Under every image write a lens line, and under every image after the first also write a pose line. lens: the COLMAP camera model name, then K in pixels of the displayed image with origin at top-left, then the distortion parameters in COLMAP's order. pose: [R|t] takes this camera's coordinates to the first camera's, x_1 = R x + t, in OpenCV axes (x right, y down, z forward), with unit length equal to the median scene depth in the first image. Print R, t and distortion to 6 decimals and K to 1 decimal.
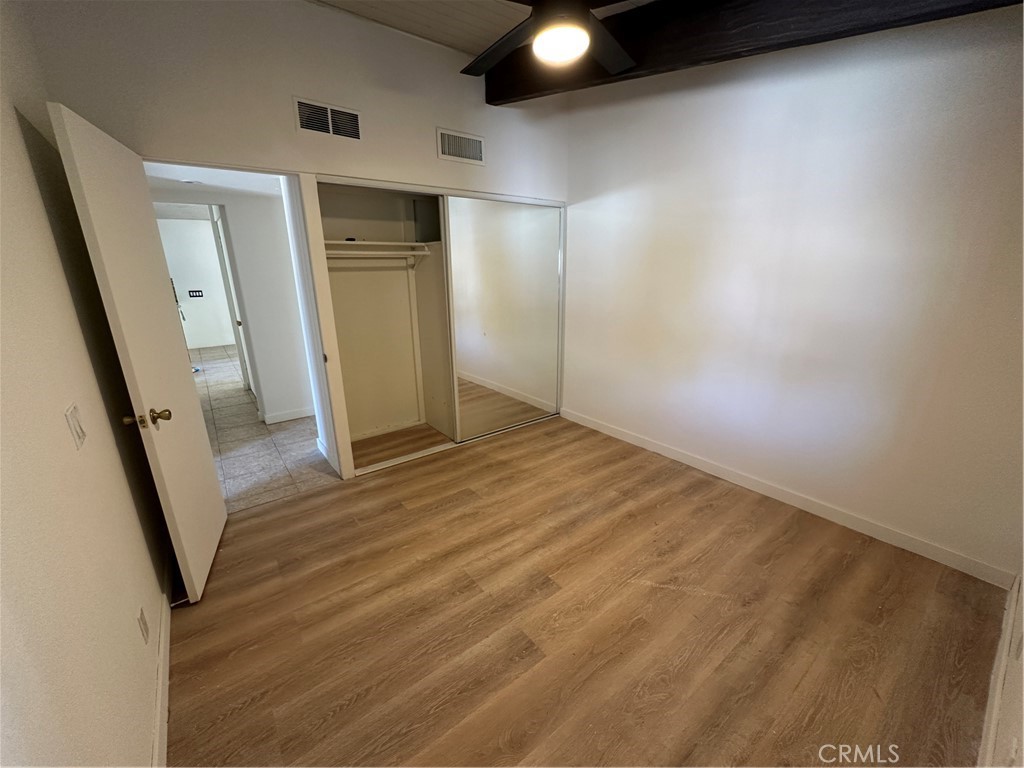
lens RADIAL K [[408.8, 0, 512.0], [0, 408.8, 384.0], [0, 0, 1]] dist [-0.000103, -0.000129]
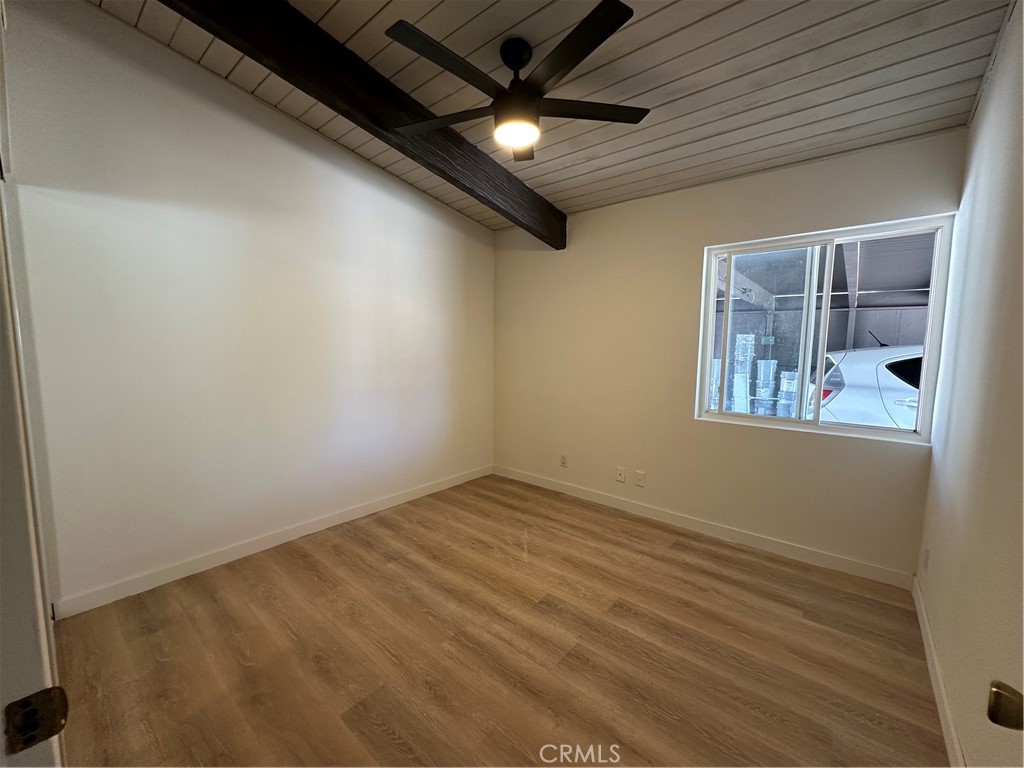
lens RADIAL K [[408.8, 0, 512.0], [0, 408.8, 384.0], [0, 0, 1]] dist [-0.000103, -0.000129]
pose [[-0.204127, -0.083065, 0.975414, -0.736964], [0.263710, 0.954894, 0.136505, -0.183199], [-0.942756, 0.285091, -0.173015, 0.929920]]
